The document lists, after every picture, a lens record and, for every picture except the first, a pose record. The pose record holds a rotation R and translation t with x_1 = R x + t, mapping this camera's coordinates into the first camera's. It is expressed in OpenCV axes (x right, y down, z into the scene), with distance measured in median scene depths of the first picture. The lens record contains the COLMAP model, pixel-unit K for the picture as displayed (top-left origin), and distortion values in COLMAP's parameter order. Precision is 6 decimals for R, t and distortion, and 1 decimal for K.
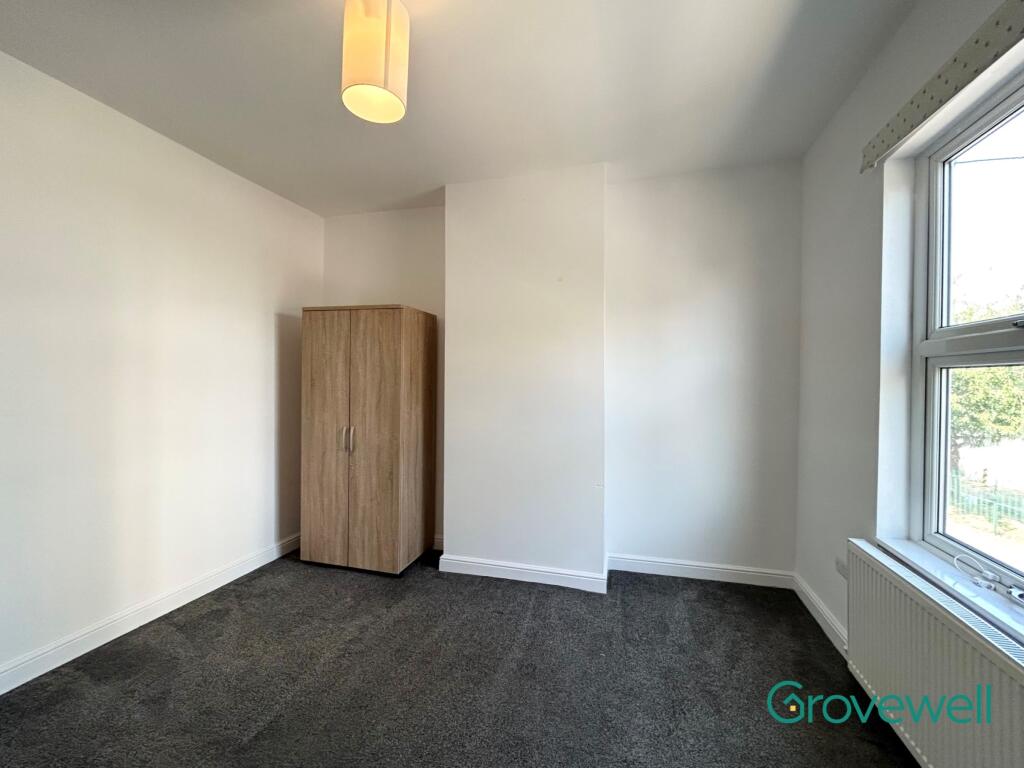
lens RADIAL K [[431.6, 0, 516.7], [0, 431.6, 383.0], [0, 0, 1]] dist [-0.002213, 0.000117]
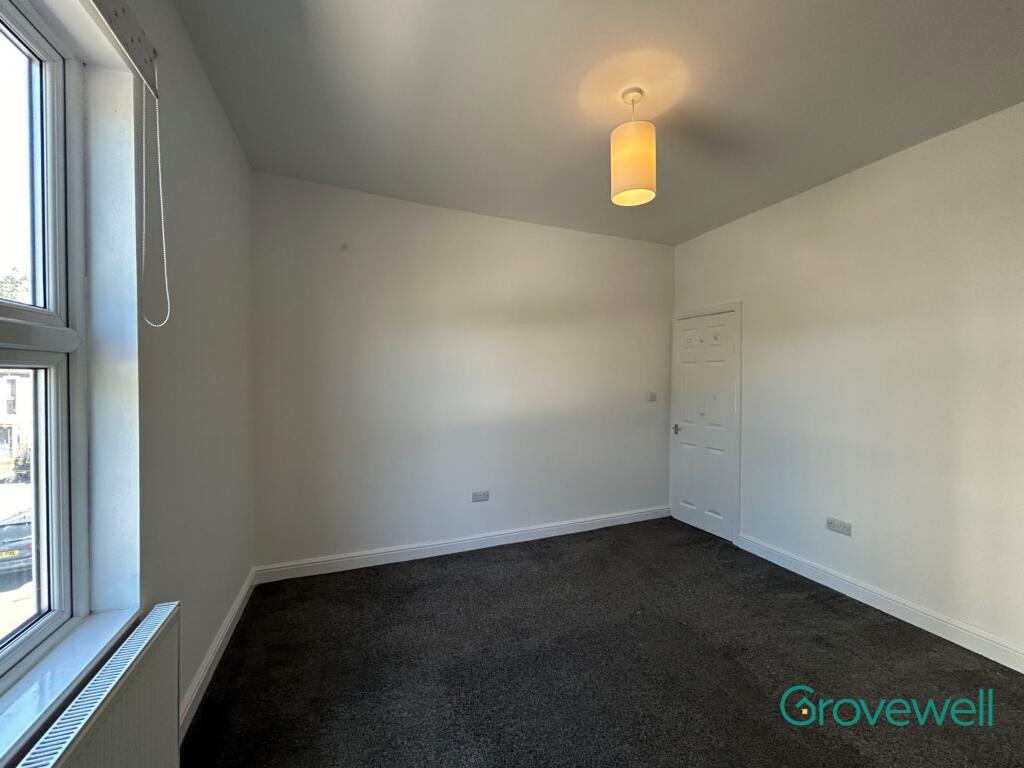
lens RADIAL K [[431.6, 0, 516.7], [0, 431.6, 383.0], [0, 0, 1]] dist [-0.002213, 0.000117]
pose [[-0.803616, 0.001231, -0.595146, 0.378040], [-0.009610, 0.999841, 0.015045, -0.020862], [0.595070, 0.017810, -0.803476, 0.889498]]
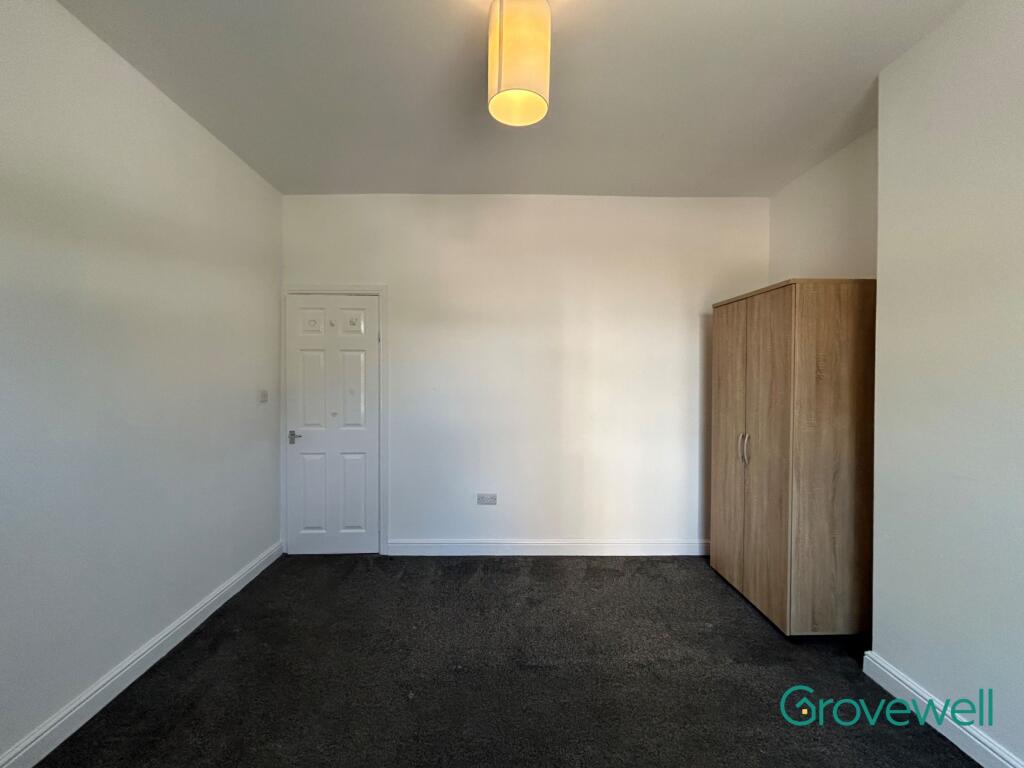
lens RADIAL K [[422.4, 0, 509.5], [0, 422.4, 379.5], [0, 0, 1]] dist [-0.002527, 0.000036]
pose [[0.291415, 0.008839, -0.956556, 0.283981], [-0.007897, 0.999945, 0.006835, -0.008785], [0.956564, 0.005562, 0.291469, 0.307026]]
